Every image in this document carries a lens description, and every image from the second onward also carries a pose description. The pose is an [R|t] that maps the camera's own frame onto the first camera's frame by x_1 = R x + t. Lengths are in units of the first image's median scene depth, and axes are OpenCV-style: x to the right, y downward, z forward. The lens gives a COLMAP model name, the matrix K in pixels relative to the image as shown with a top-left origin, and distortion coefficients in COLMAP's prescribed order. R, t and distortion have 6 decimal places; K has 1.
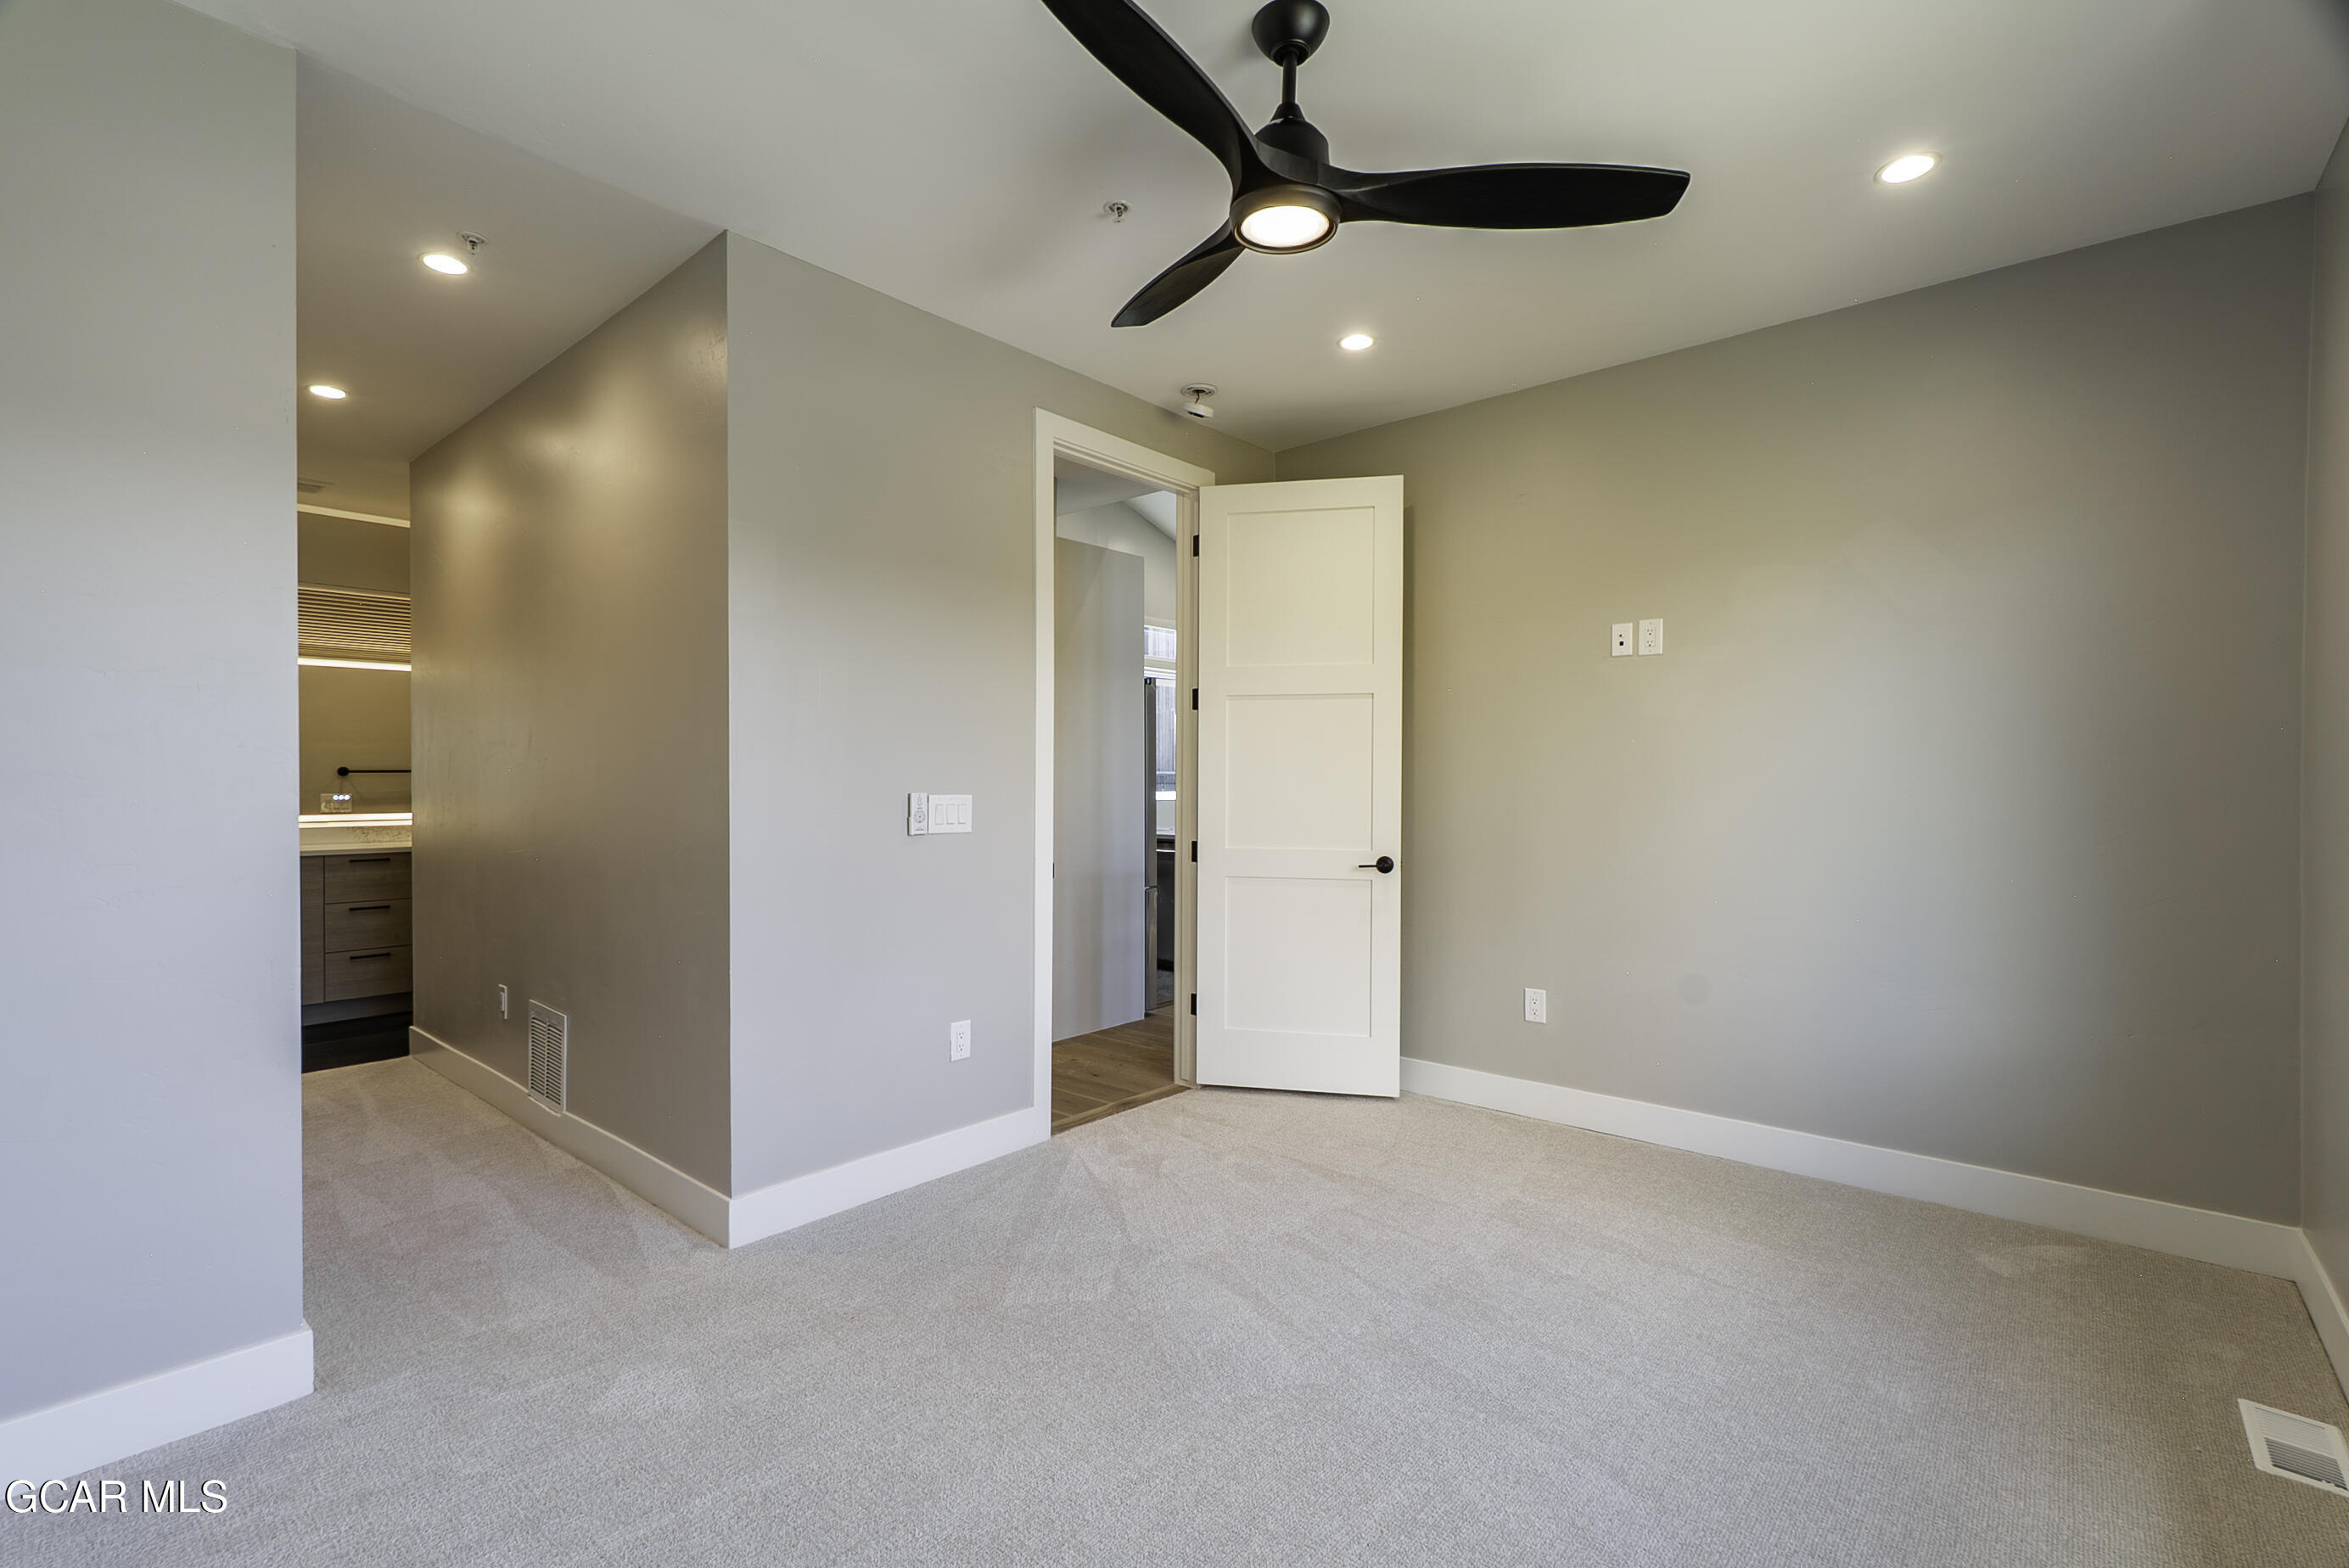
lens RADIAL K [[1045.5, 0, 1174.5], [0, 1045.5, 784.0], [0, 0, 1]] dist [0.001576, 0.000753]
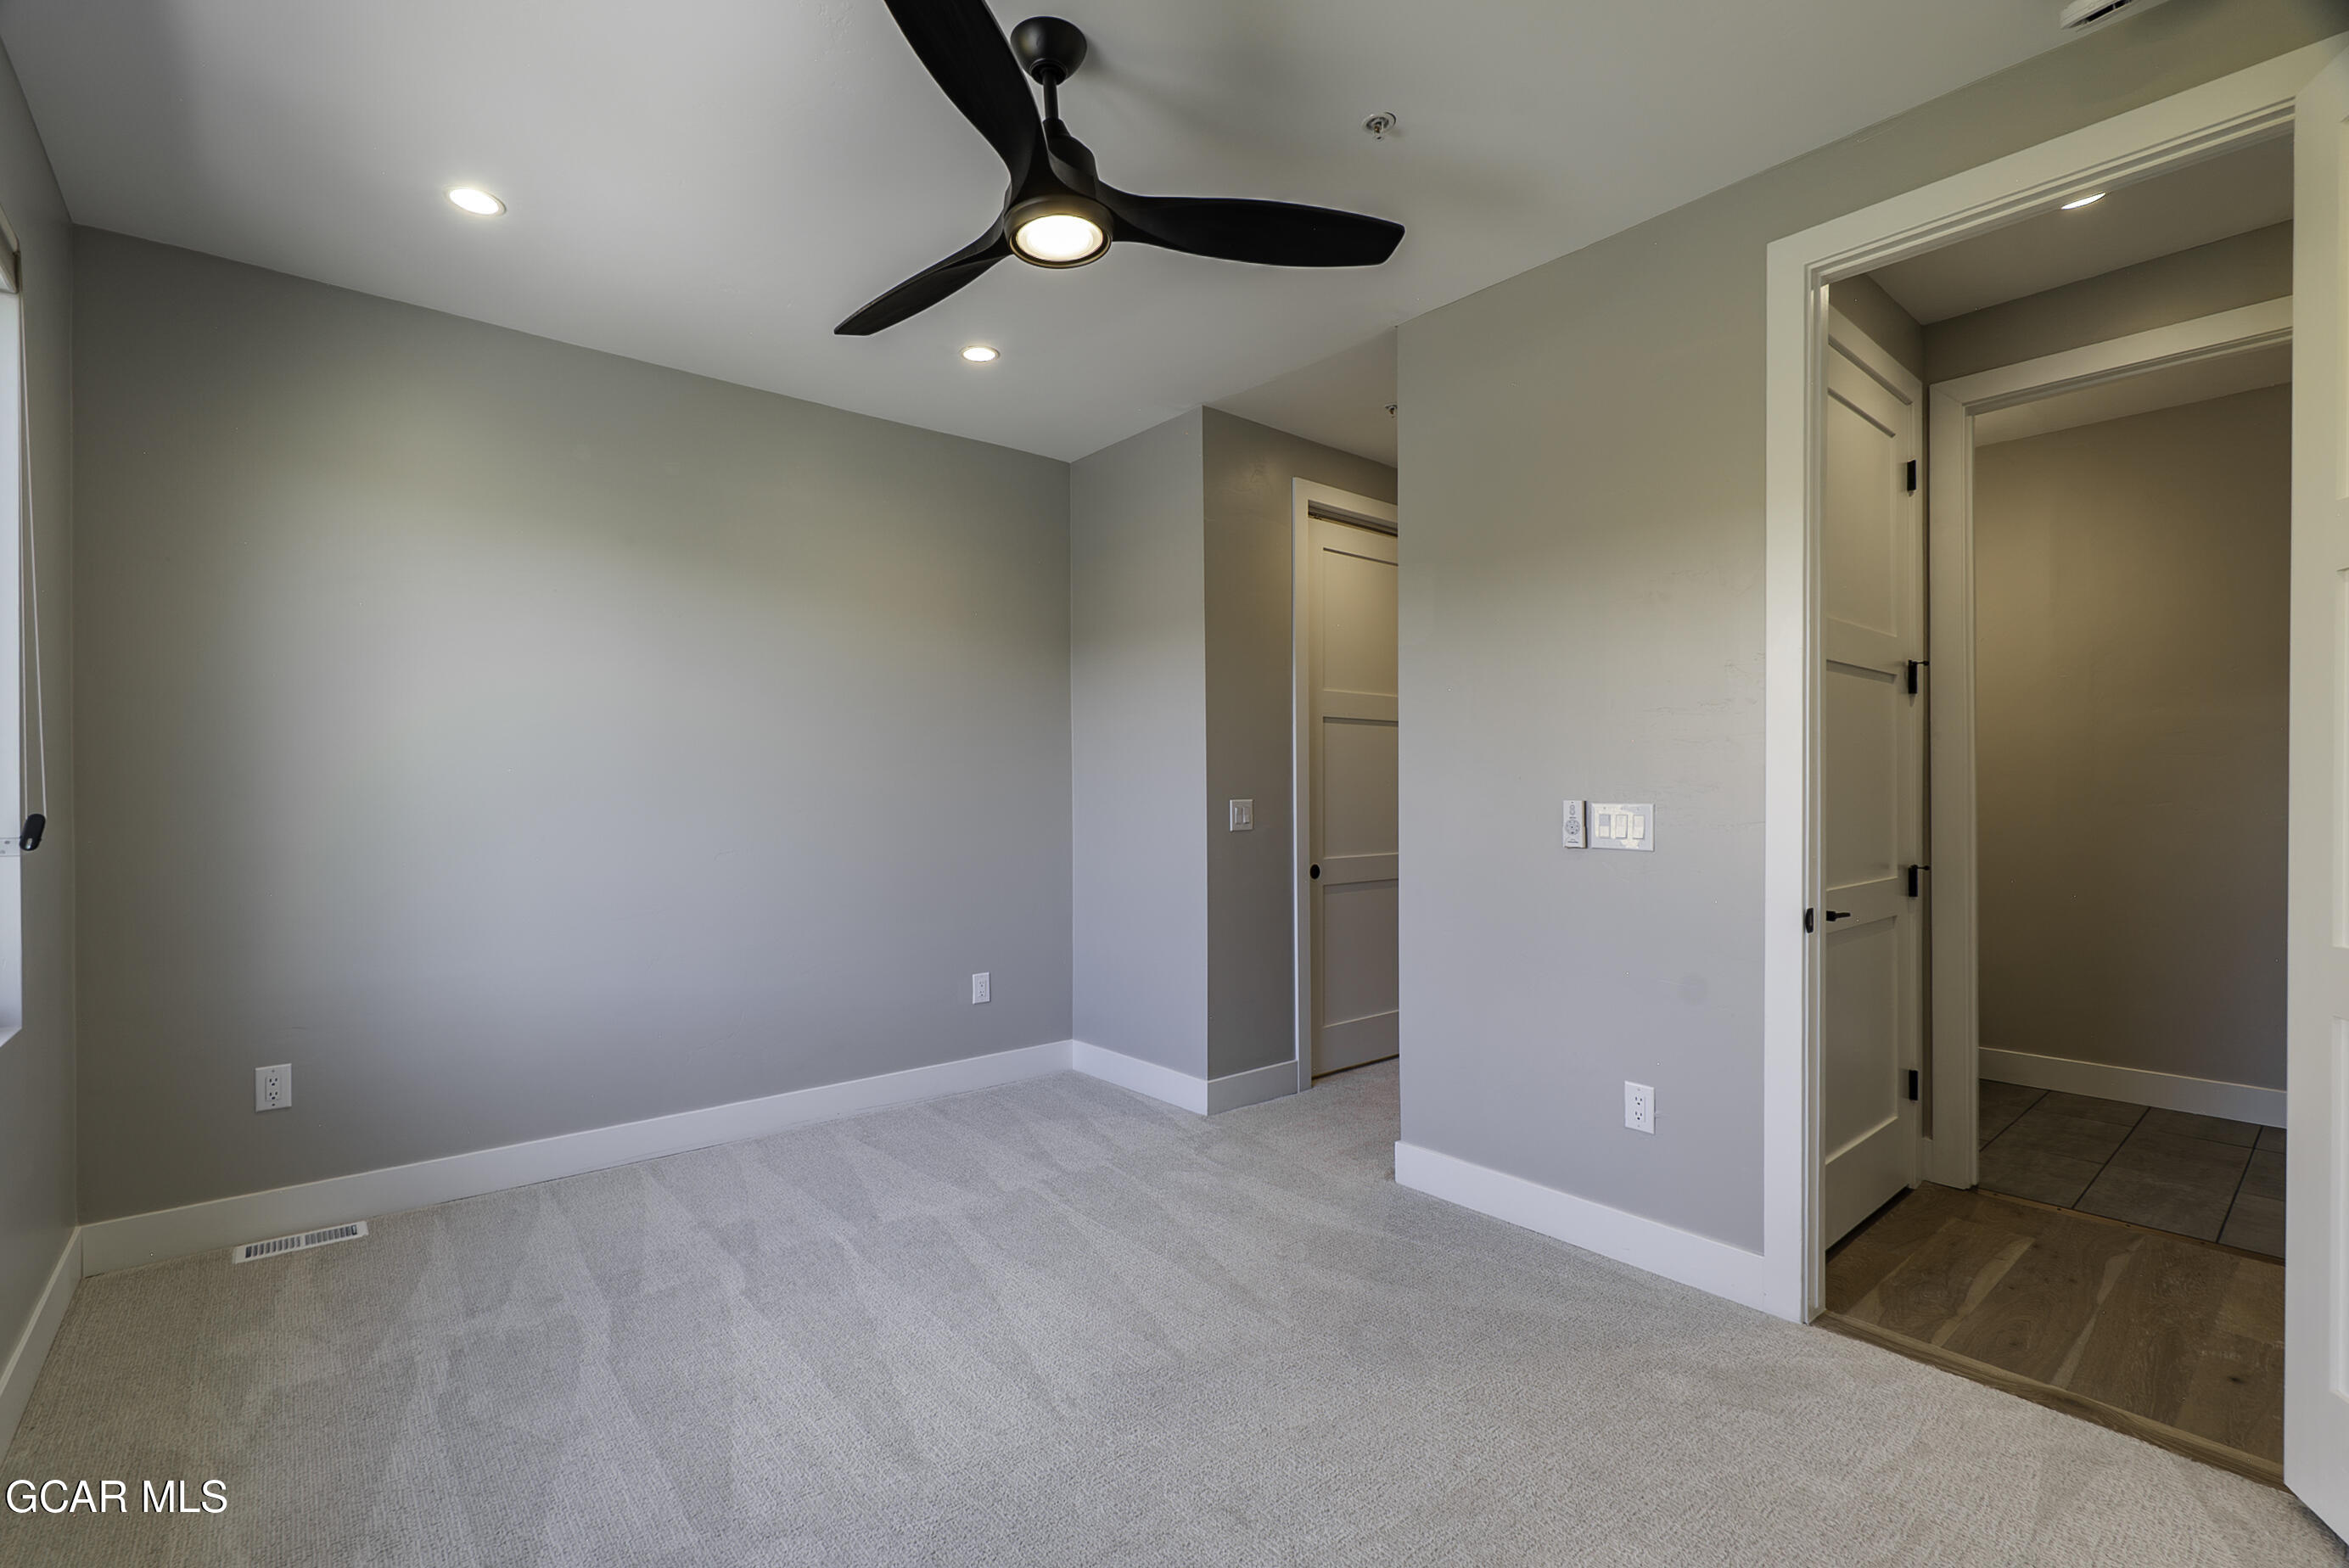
lens RADIAL K [[1045.5, 0, 1174.5], [0, 1045.5, 784.0], [0, 0, 1]] dist [0.001576, 0.000753]
pose [[-0.148137, -0.004481, -0.988957, 0.645772], [-0.000169, 0.999990, -0.004506, 0.000126], [0.988967, -0.000500, -0.148136, 0.763862]]
